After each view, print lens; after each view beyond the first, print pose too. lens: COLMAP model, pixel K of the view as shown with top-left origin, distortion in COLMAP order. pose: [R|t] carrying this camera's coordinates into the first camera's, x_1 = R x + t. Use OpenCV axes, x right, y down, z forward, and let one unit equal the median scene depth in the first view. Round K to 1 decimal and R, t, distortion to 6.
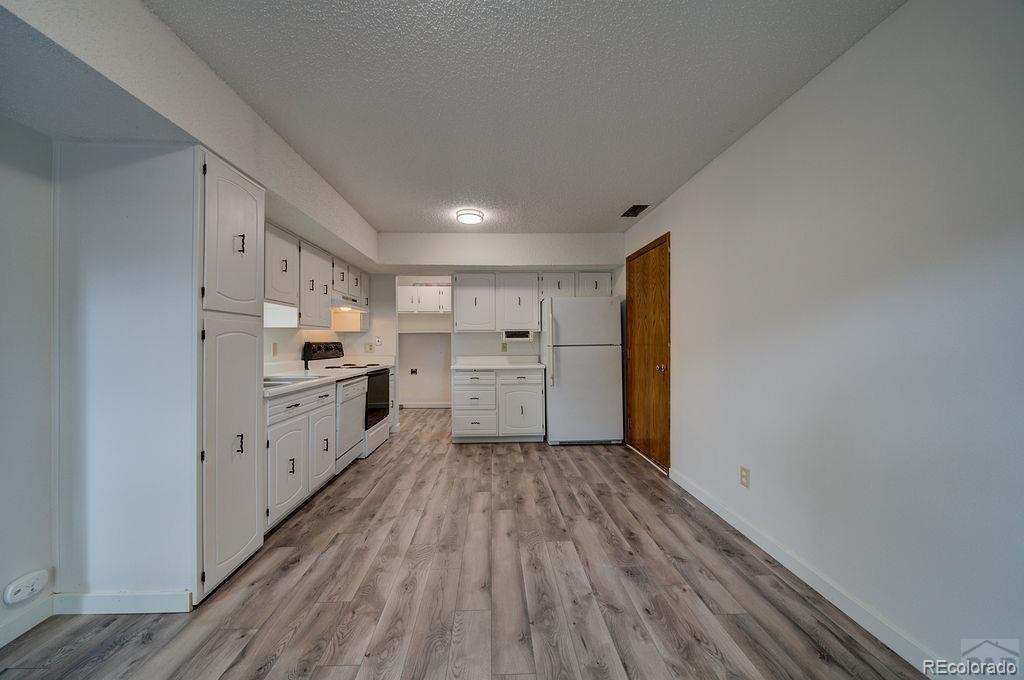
lens RADIAL K [[327.3, 0, 509.1], [0, 327.3, 340.6], [0, 0, 1]] dist [0.000189, 0.000079]
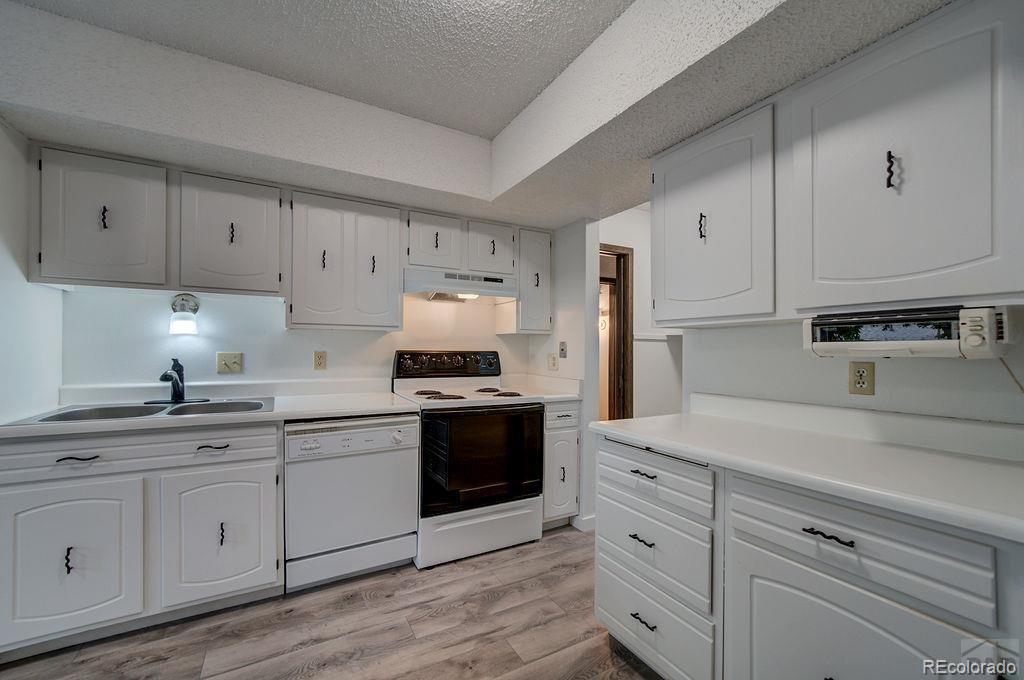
lens RADIAL K [[381.8, 0, 565.0], [0, 381.8, 351.8], [0, 0, 1]] dist [-0.005140, 0.000345]
pose [[0.449473, 0.013636, -0.893190, 0.233013], [-0.005071, 0.999906, 0.012713, -0.004639], [0.893280, -0.001184, 0.449500, 1.007543]]
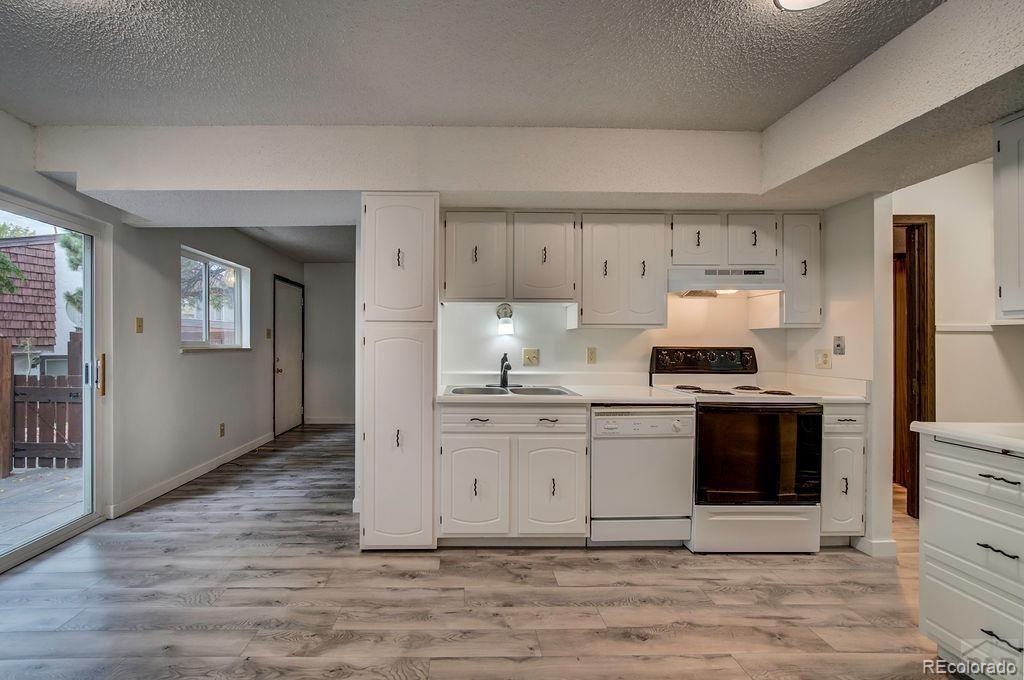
lens RADIAL K [[463.9, 0, 514.4], [0, 463.9, 348.1], [0, 0, 1]] dist [-0.012272, 0.003156]
pose [[-0.029525, 0.010936, -0.999504, 0.393729], [0.002704, 0.999937, 0.010861, -0.004547], [0.999560, -0.002382, -0.029553, 0.771192]]
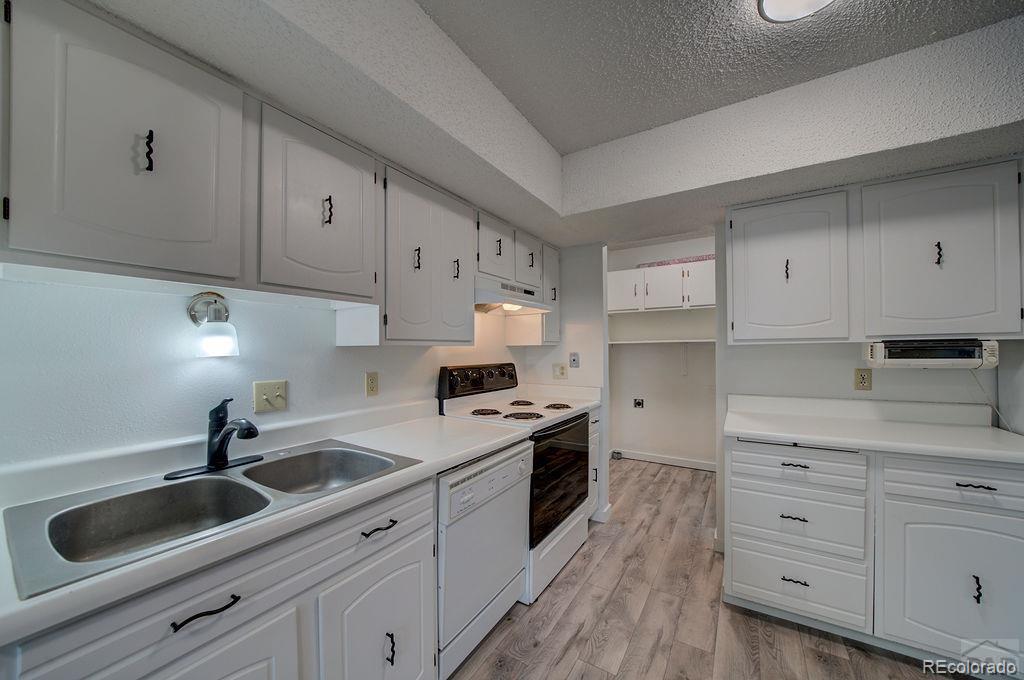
lens RADIAL K [[334.0, 0, 509.6], [0, 334.0, 350.2], [0, 0, 1]] dist [-0.019888, 0.000840]
pose [[0.786678, 0.004951, -0.617344, -0.169882], [0.003293, 0.999920, 0.012215, -0.033675], [0.617355, -0.011642, 0.786598, 0.641011]]
